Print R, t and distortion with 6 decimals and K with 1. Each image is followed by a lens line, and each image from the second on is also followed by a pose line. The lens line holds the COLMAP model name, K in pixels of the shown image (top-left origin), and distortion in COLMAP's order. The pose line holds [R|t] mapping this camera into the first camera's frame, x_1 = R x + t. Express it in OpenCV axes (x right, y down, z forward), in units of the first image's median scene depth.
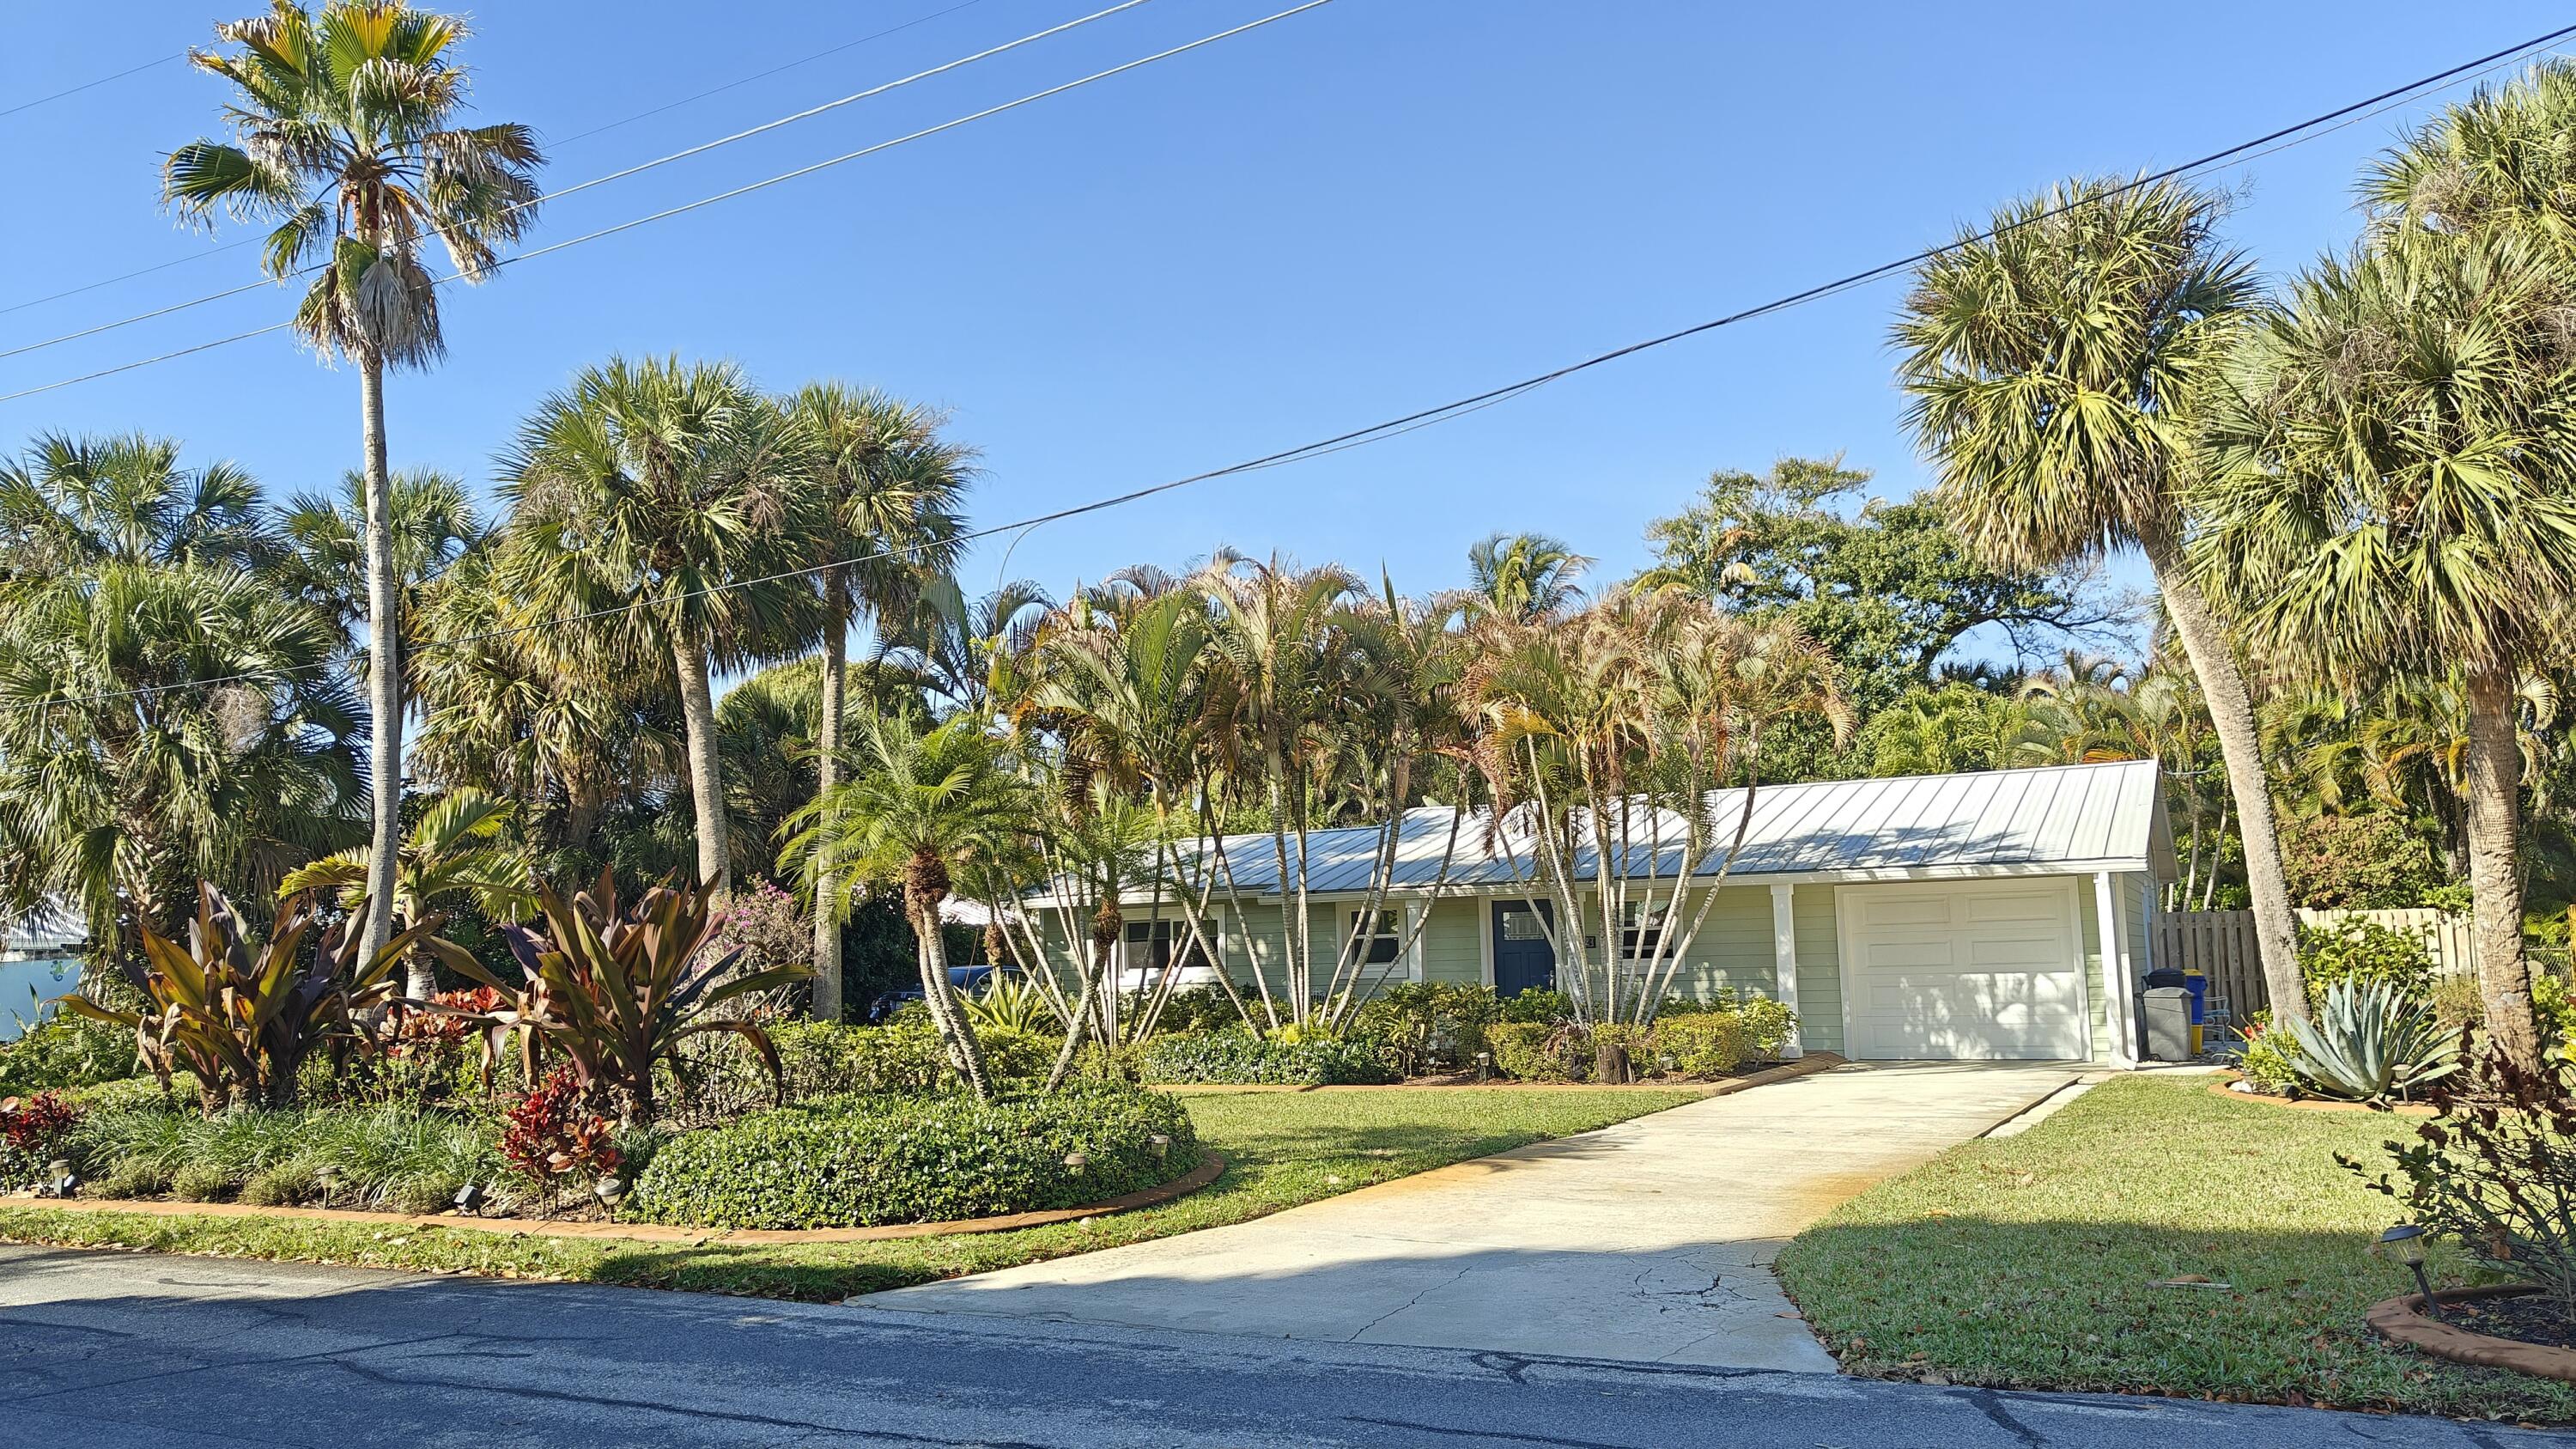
lens RADIAL K [[1878.5, 0, 1288.9], [0, 1878.5, 733.0], [0, 0, 1]] dist [0.001903, 0.007854]
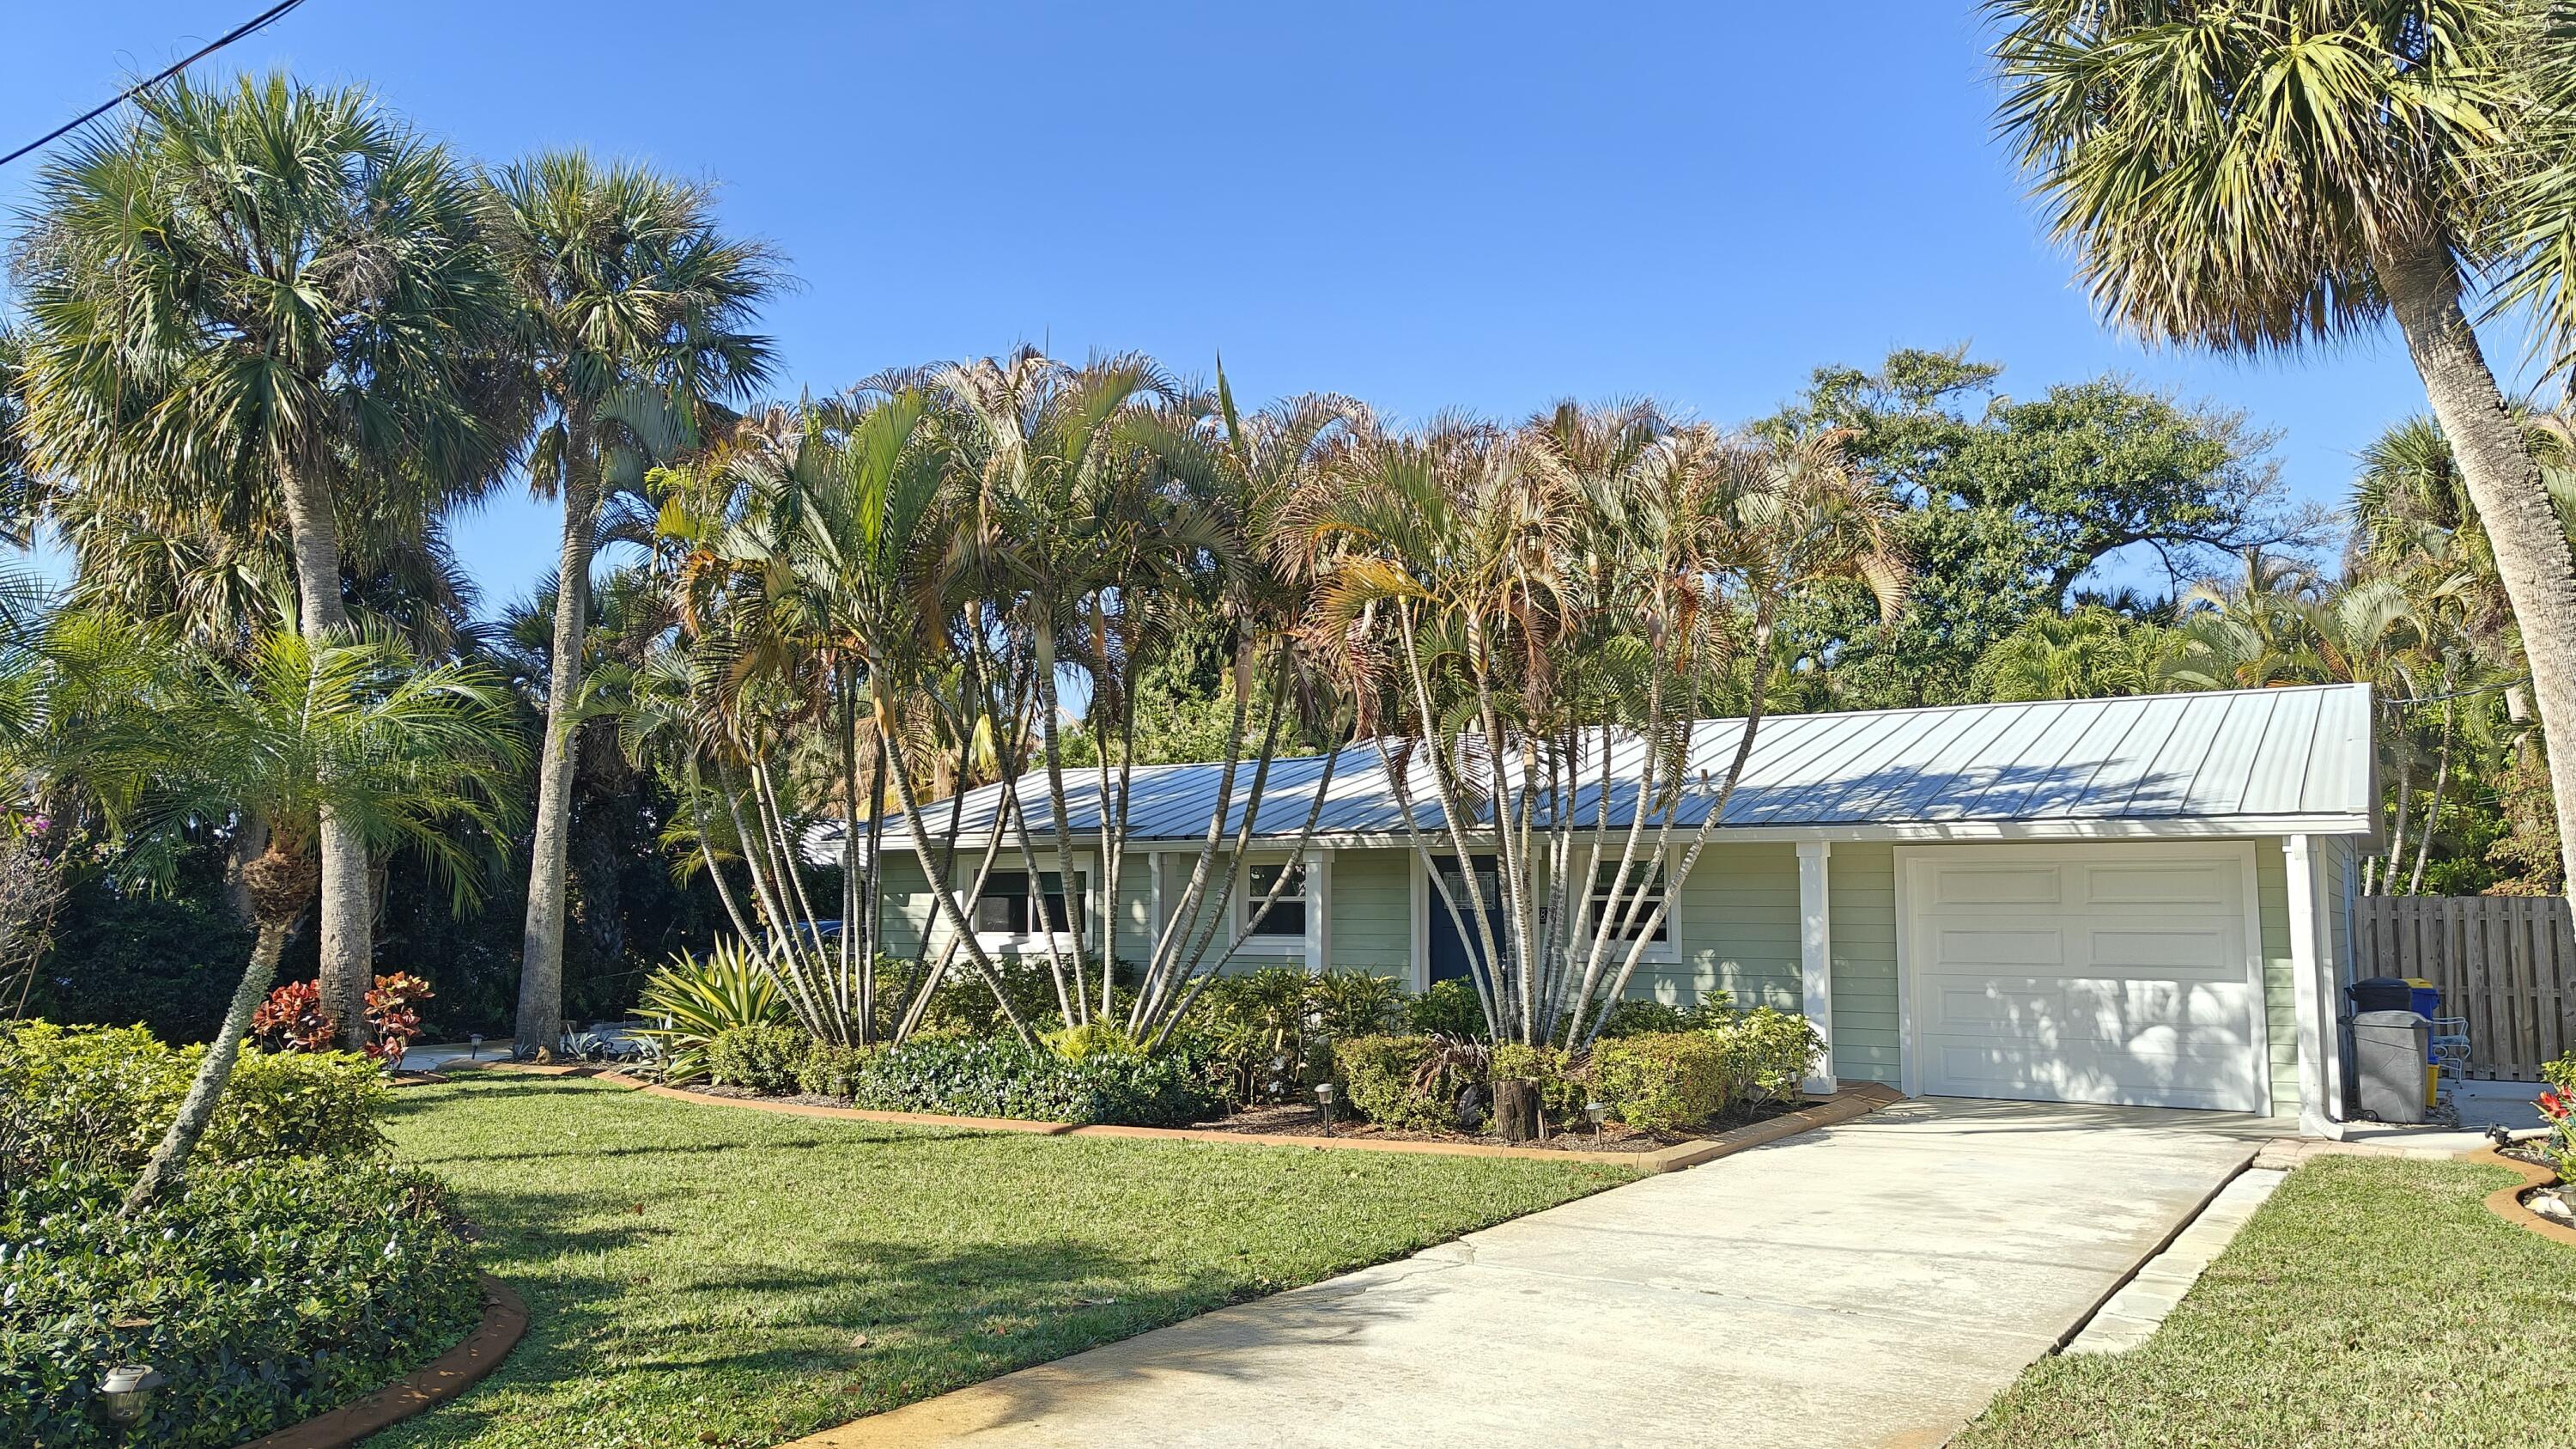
lens RADIAL K [[1878.5, 0, 1289.0], [0, 1878.5, 718.0], [0, 0, 1]] dist [0.001903, 0.007854]
pose [[0.997508, 0.020538, -0.067503, 0.117406], [-0.019306, 0.999636, 0.018859, 0.025939], [0.067866, -0.017509, 0.997541, 0.302626]]
